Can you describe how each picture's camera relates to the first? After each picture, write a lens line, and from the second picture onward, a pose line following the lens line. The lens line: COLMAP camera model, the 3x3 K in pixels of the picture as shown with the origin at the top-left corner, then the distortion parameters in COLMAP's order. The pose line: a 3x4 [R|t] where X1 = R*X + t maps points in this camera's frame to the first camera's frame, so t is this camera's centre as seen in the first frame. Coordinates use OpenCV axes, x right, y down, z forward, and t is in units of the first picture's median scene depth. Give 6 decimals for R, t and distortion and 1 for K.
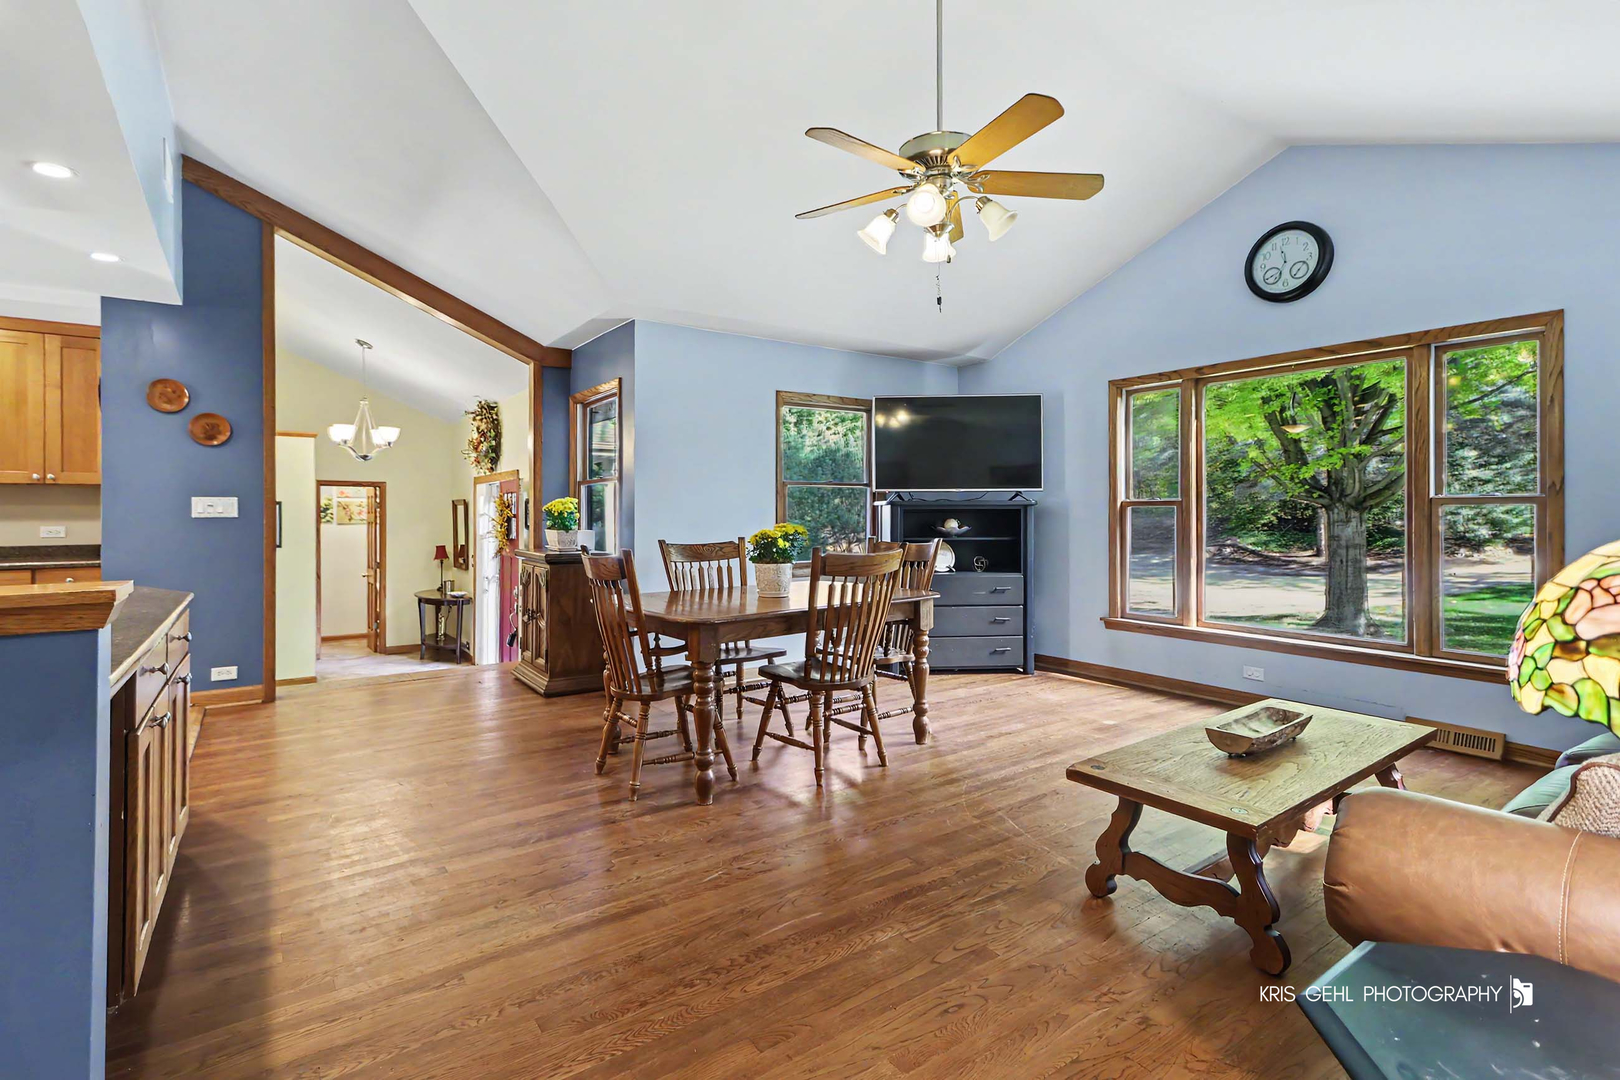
lens RADIAL K [[770.1, 0, 808.2], [0, 770.1, 507.3], [0, 0, 1]] dist [0.016078, -0.000075]
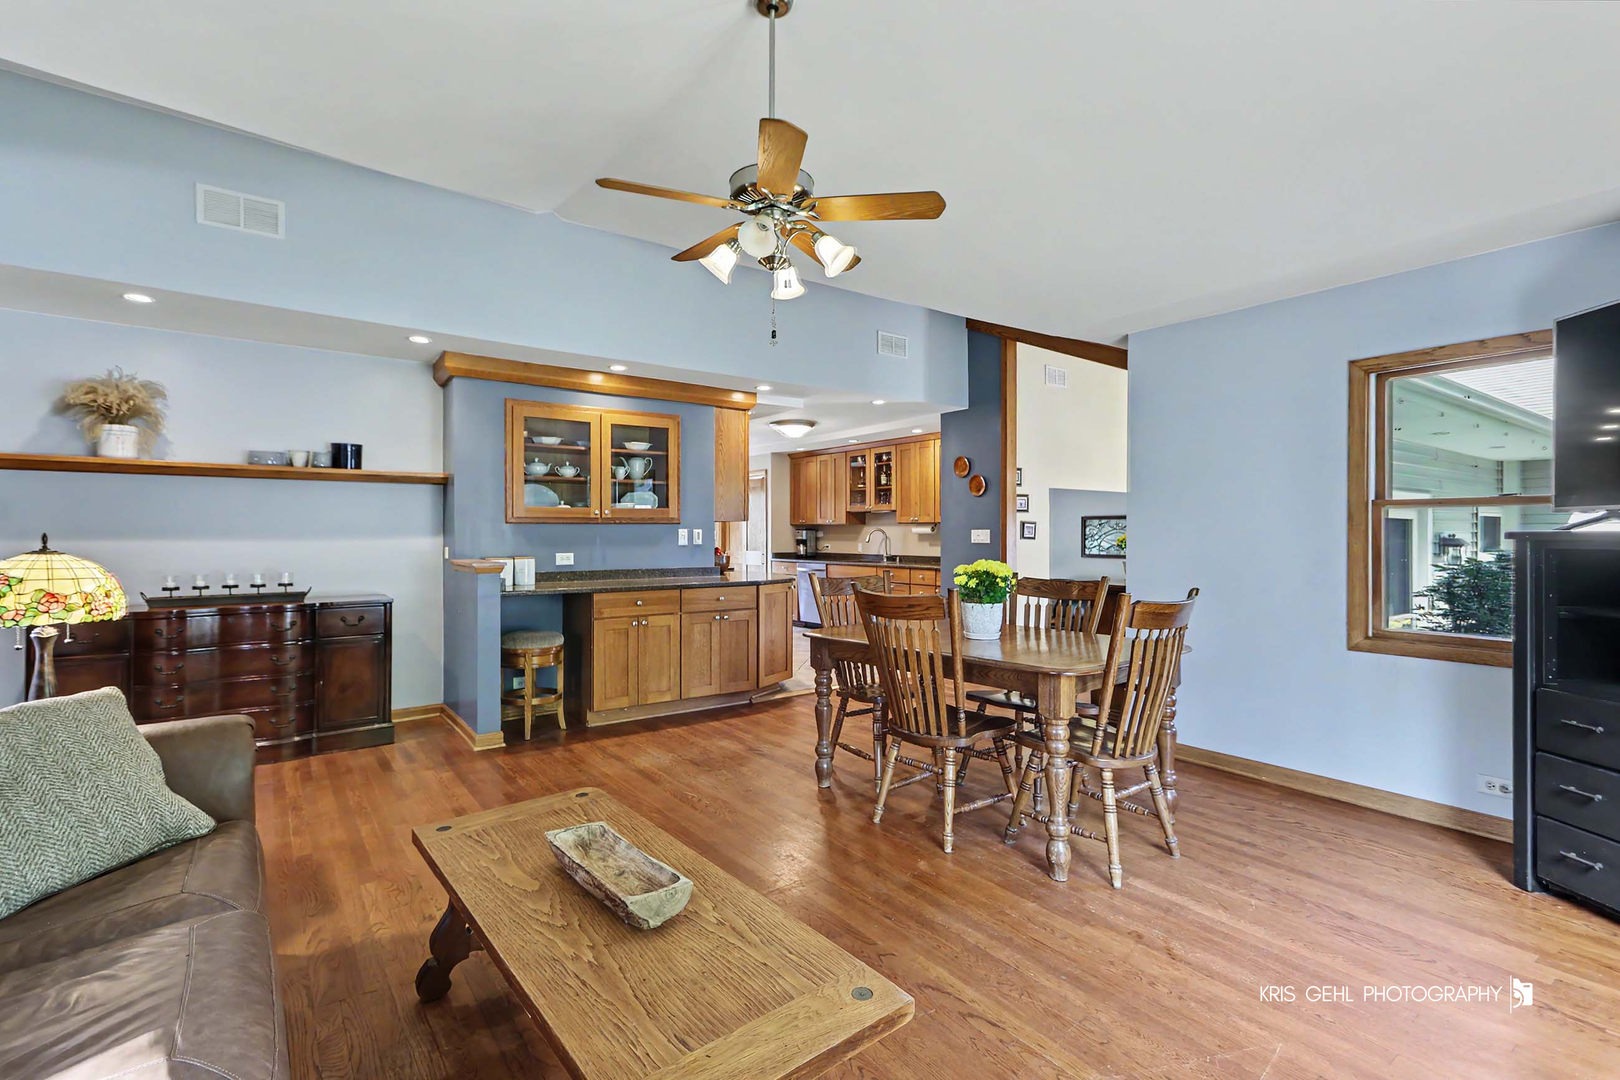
lens RADIAL K [[733.5, 0, 804.8], [0, 733.5, 528.5], [0, 0, 1]] dist [0.015268, -0.000249]
pose [[0.018207, -0.002169, -0.999832, 0.759702], [0.000113, 0.999998, -0.002167, -0.012712], [0.999834, -0.000073, 0.018207, 0.702271]]
